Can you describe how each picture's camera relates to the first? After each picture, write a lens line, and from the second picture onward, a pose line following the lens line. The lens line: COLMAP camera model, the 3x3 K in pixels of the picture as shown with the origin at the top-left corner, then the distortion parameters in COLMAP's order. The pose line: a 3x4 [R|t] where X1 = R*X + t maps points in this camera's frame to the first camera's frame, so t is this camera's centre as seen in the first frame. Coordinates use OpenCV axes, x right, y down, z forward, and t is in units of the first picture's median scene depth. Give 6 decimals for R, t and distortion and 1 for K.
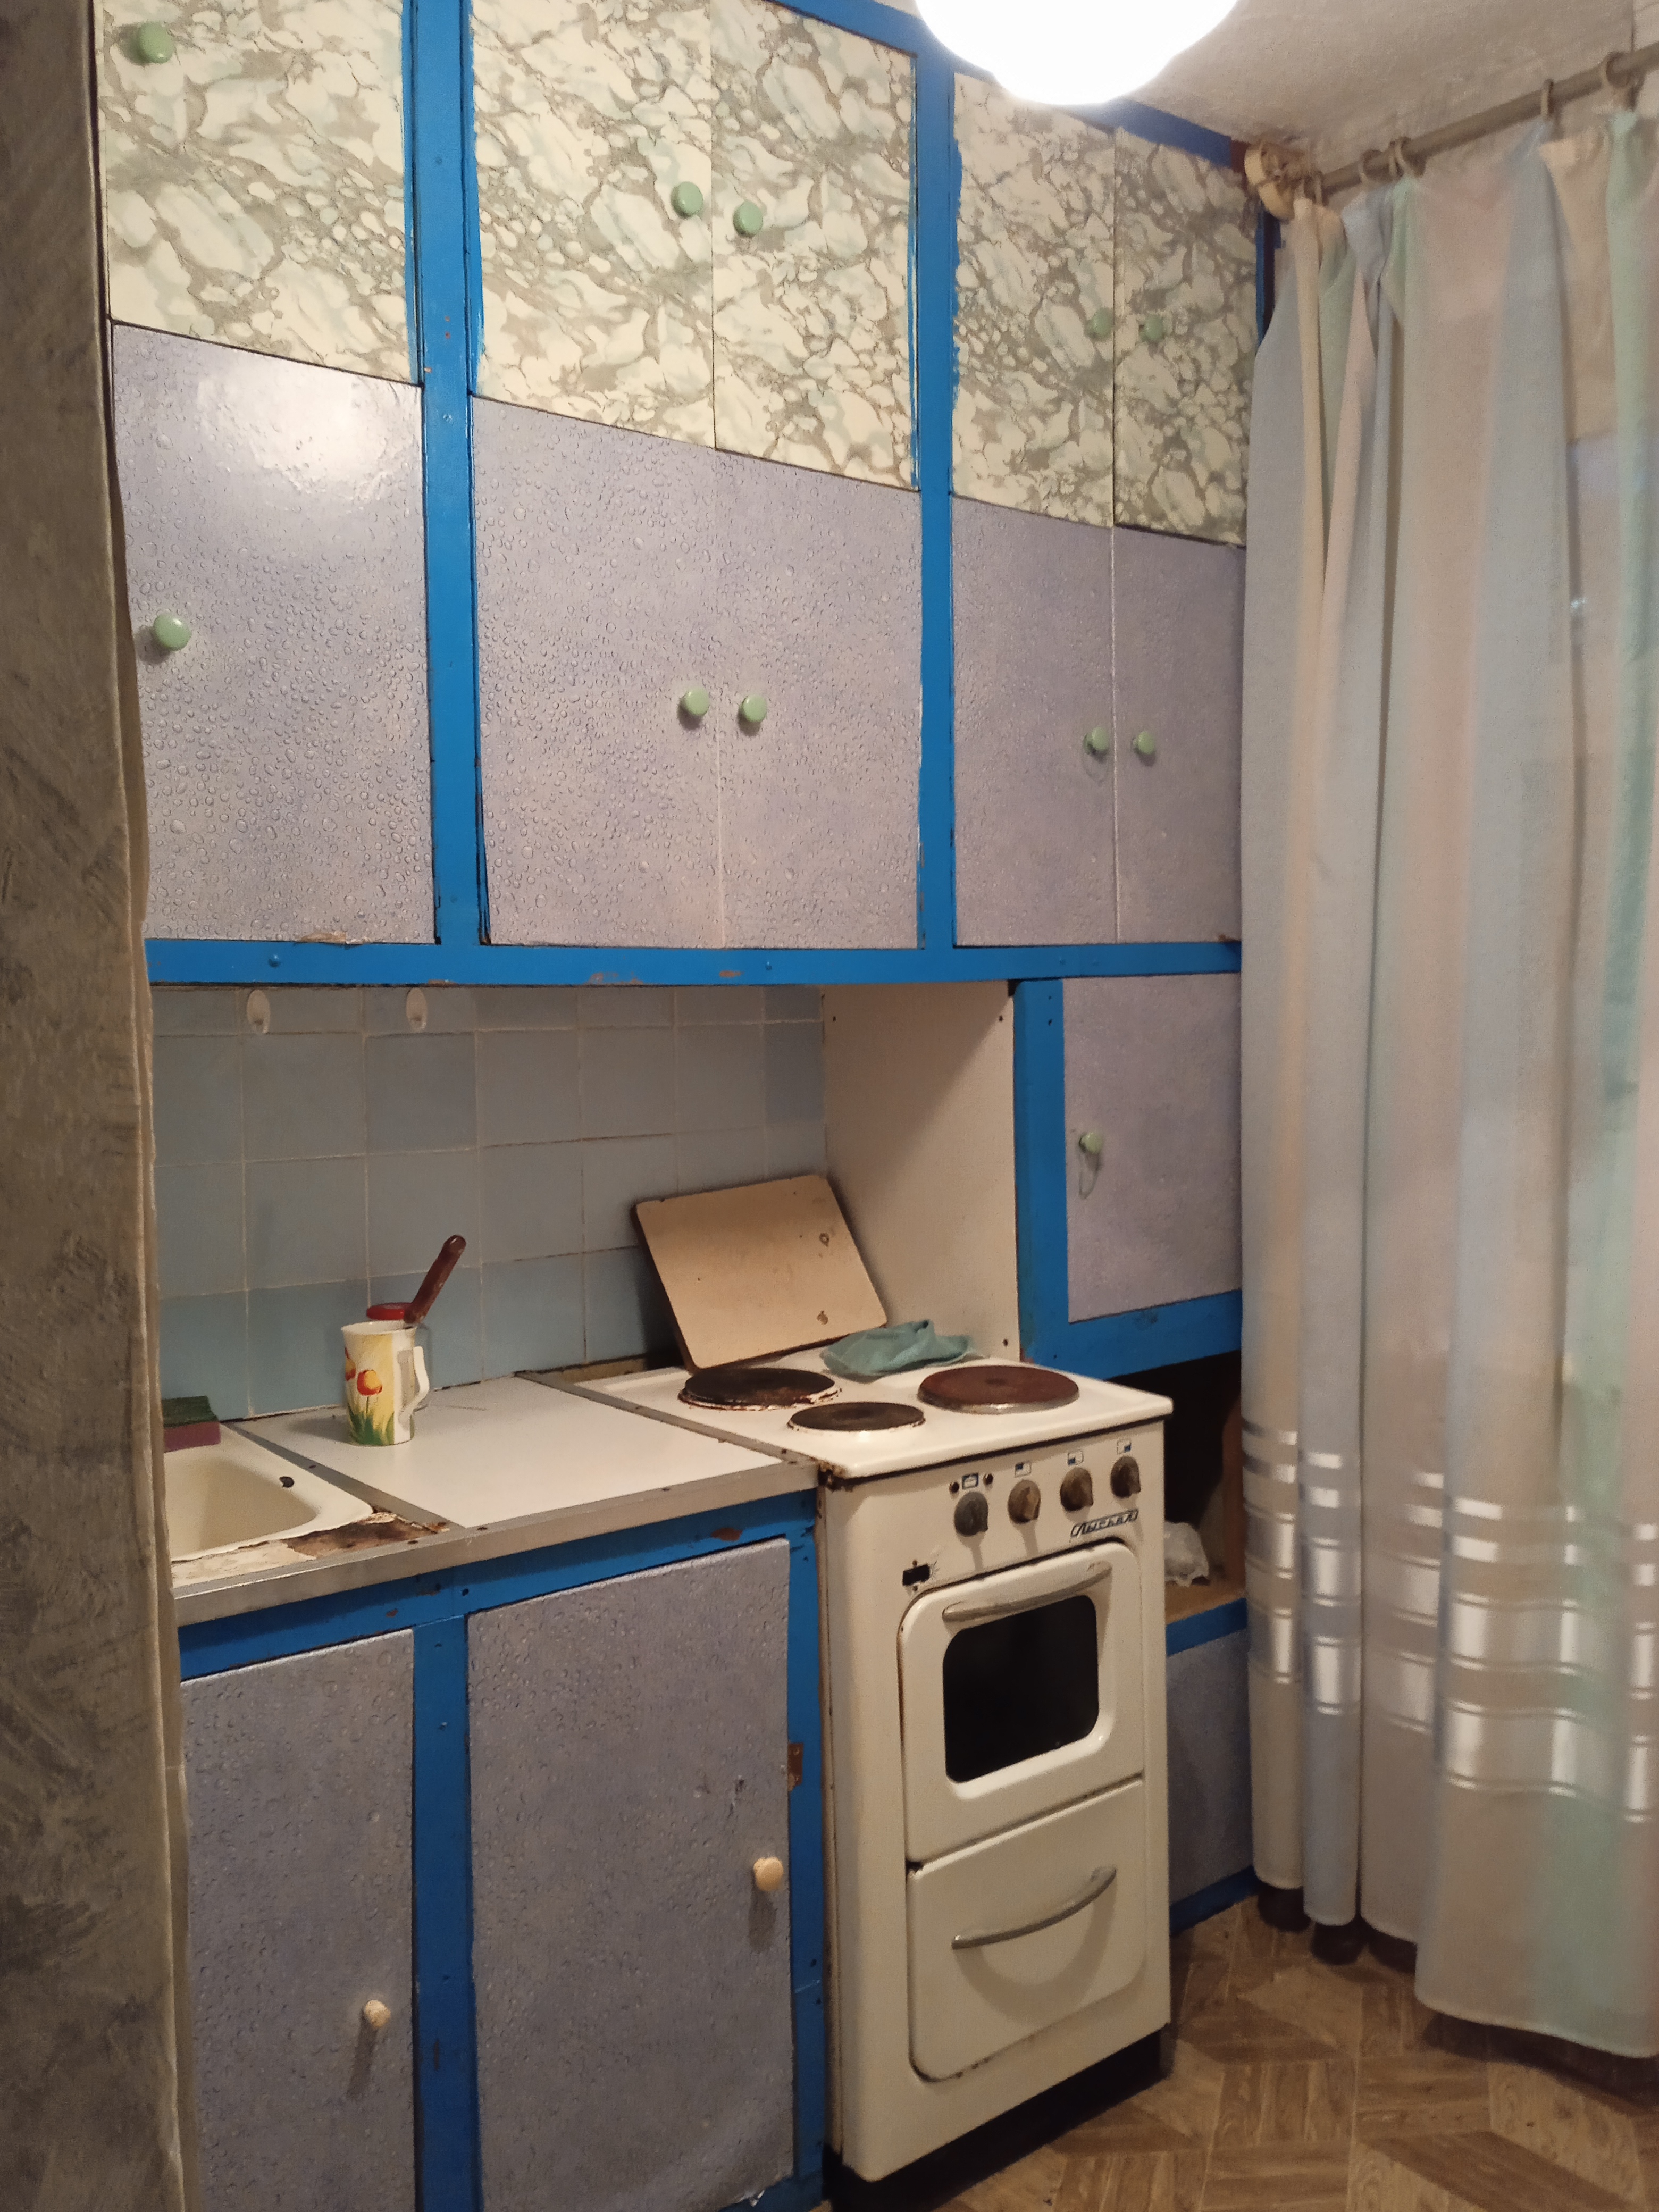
lens RADIAL K [[1910.6, 0, 793.8], [0, 1910.6, 1102.3], [0, 0, 1]] dist [0.120997, -0.190384]
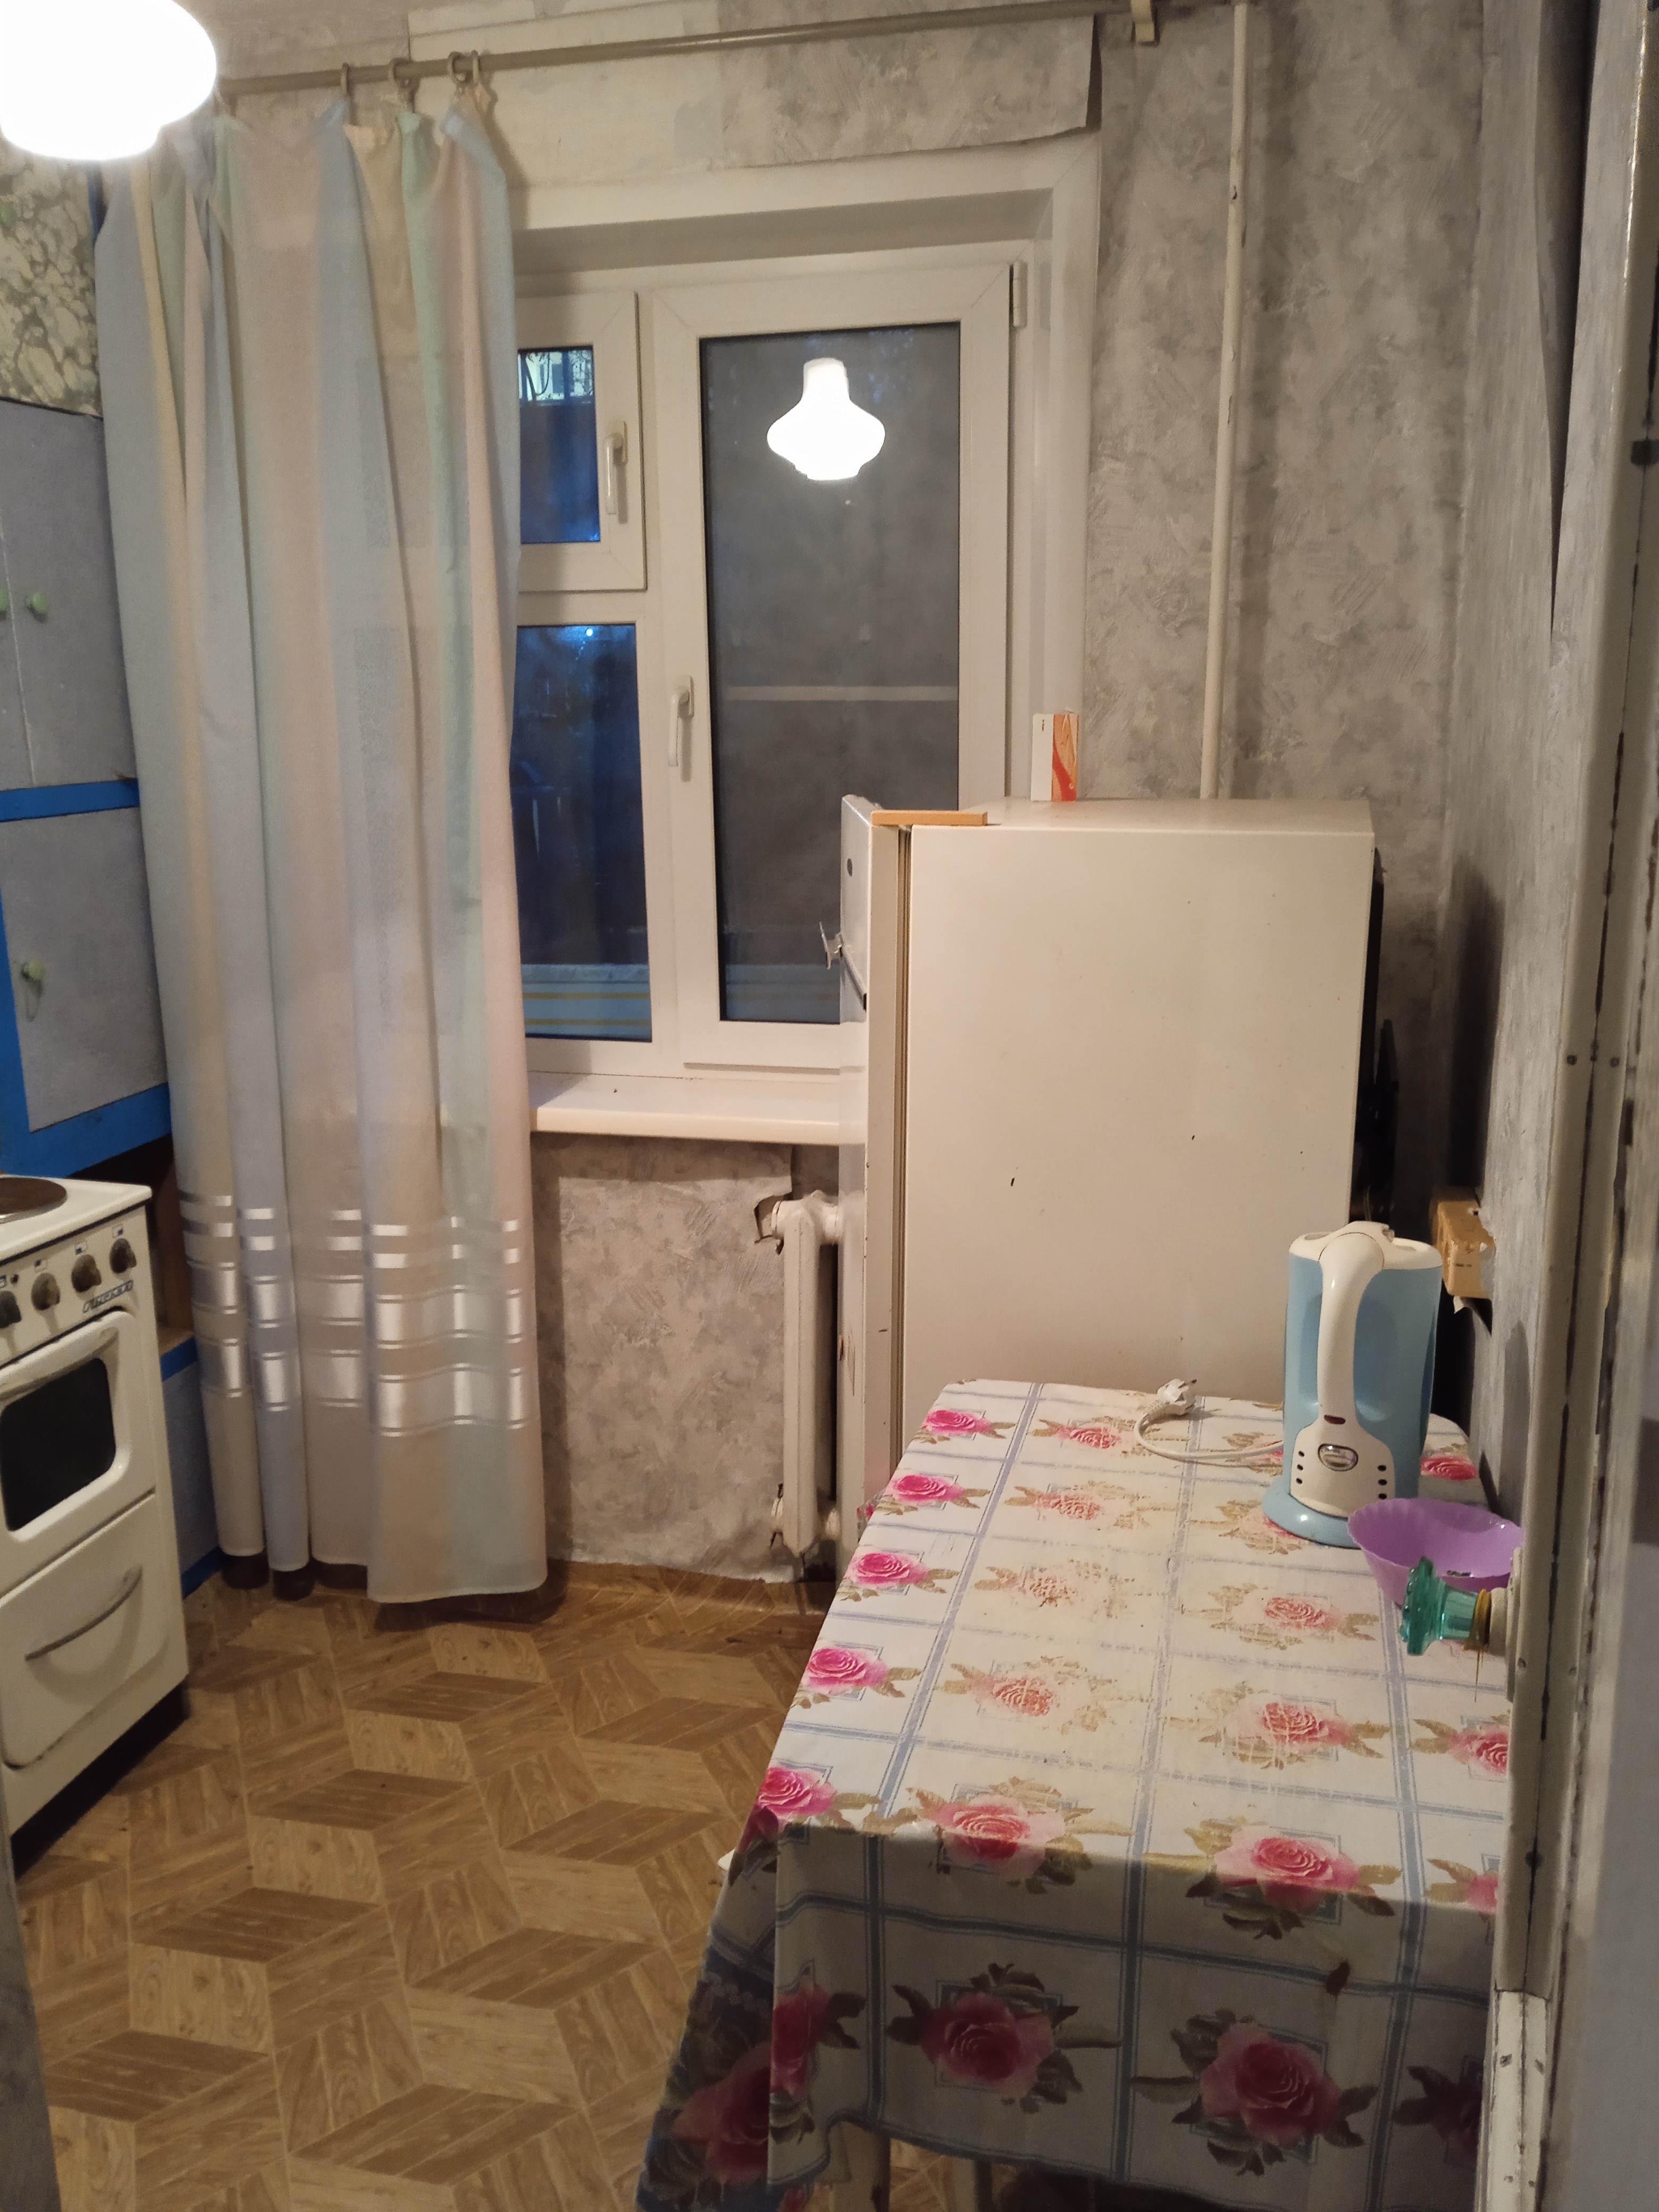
lens RADIAL K [[1910.6, 0, 793.8], [0, 1910.6, 1102.3], [0, 0, 1]] dist [0.120997, -0.190384]
pose [[0.801891, -0.126375, 0.583953, -0.162867], [0.046949, 0.987680, 0.149276, -0.052705], [-0.595624, -0.092287, 0.797945, -0.176148]]
